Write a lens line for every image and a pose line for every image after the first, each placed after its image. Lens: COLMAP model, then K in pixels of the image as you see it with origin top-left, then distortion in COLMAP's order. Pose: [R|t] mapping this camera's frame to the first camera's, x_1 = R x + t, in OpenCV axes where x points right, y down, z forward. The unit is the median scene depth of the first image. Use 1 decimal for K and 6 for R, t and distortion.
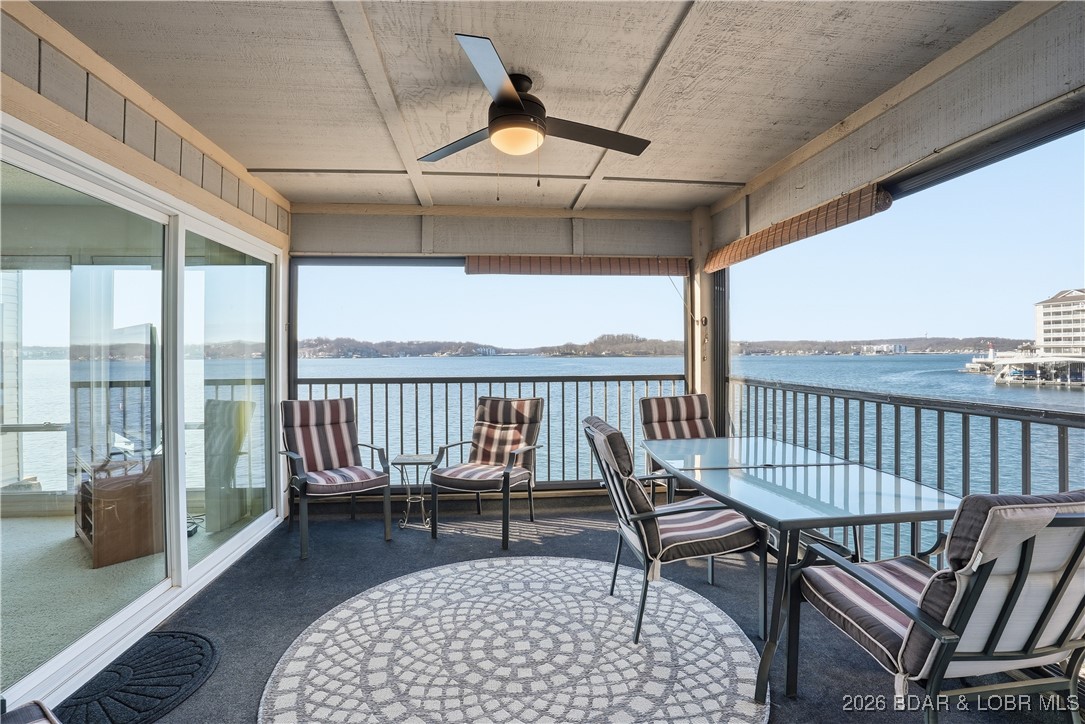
lens RADIAL K [[506.3, 0, 542.8], [0, 506.3, 356.6], [0, 0, 1]] dist [-0.077419, 0.026549]
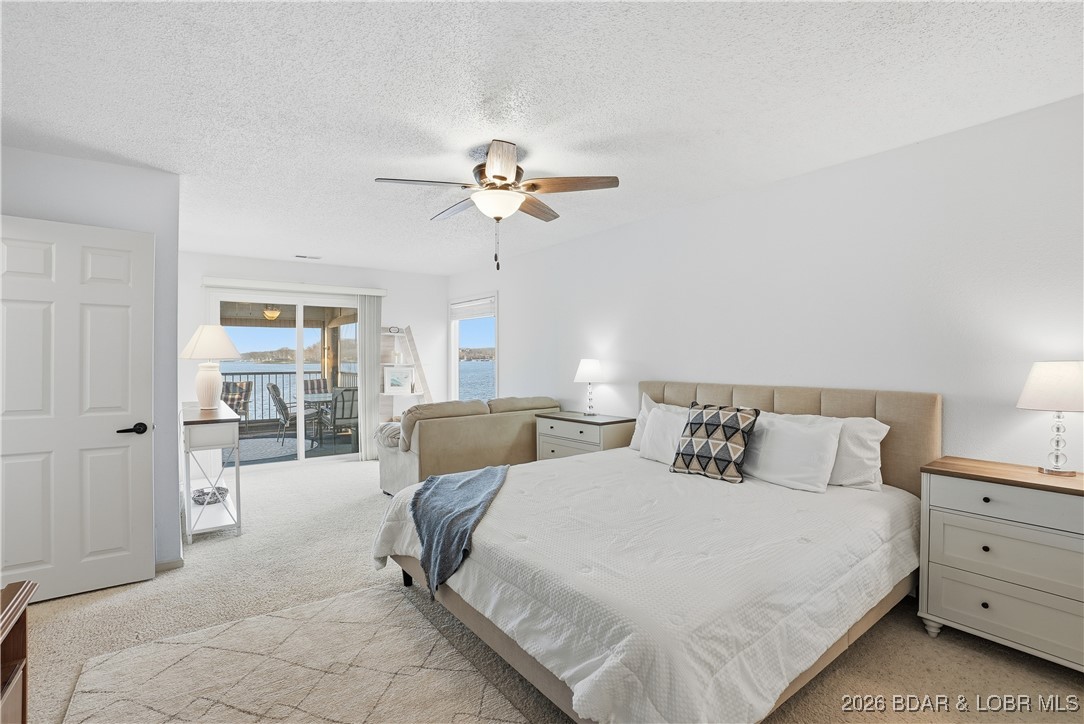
lens RADIAL K [[512.6, 0, 515.5], [0, 512.6, 356.7], [0, 0, 1]] dist [-0.043688, 0.027758]
pose [[0.888044, 0.003482, 0.459744, 0.002802], [0.001736, 0.999939, -0.010927, -0.002677], [-0.459754, 0.010502, 0.887984, -1.614256]]
